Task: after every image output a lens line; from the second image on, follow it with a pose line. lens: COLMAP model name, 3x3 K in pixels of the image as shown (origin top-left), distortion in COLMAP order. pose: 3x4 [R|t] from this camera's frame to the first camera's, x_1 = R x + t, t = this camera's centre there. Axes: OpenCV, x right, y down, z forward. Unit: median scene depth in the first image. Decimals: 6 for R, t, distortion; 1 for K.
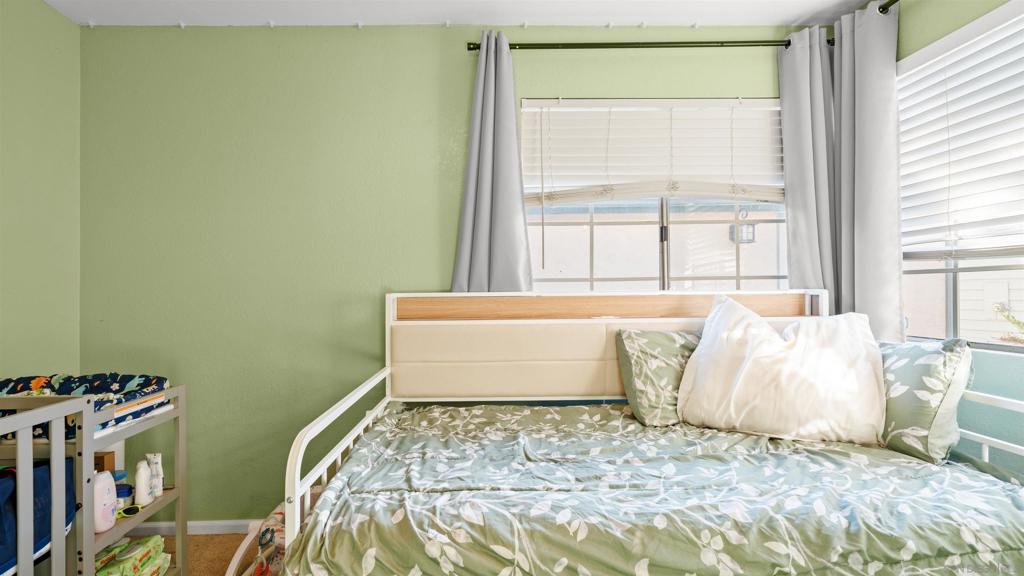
lens RADIAL K [[487.1, 0, 512.0], [0, 487.1, 288.0], [0, 0, 1]] dist [-0.002897, 0.000470]
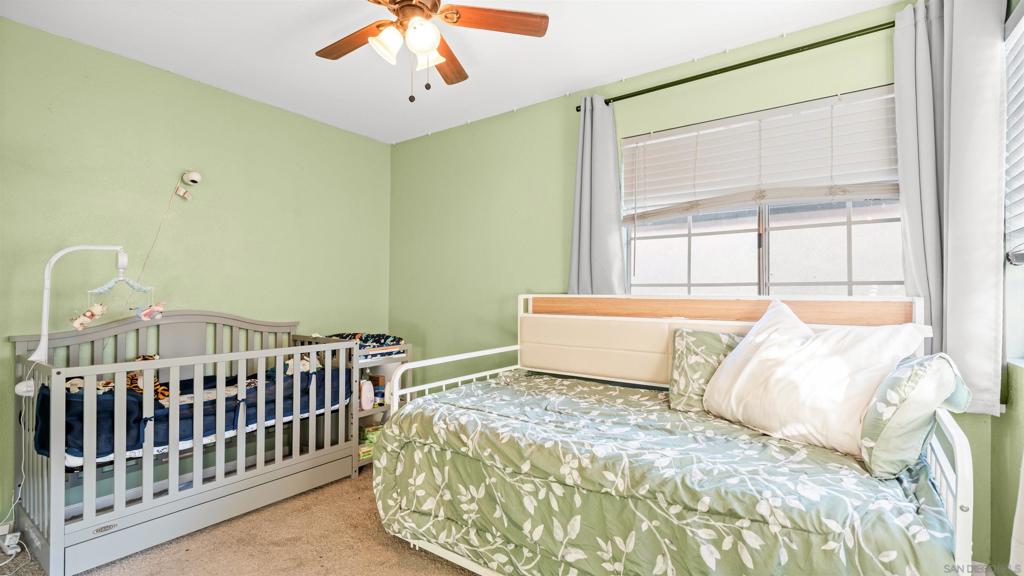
lens RADIAL K [[487.1, 0, 512.0], [0, 487.1, 288.0], [0, 0, 1]] dist [-0.002897, 0.000470]
pose [[0.786887, 0.007029, -0.617057, 0.754851], [-0.008782, 0.999961, 0.000192, -0.009592], [0.617035, 0.005268, 0.786918, -0.190623]]
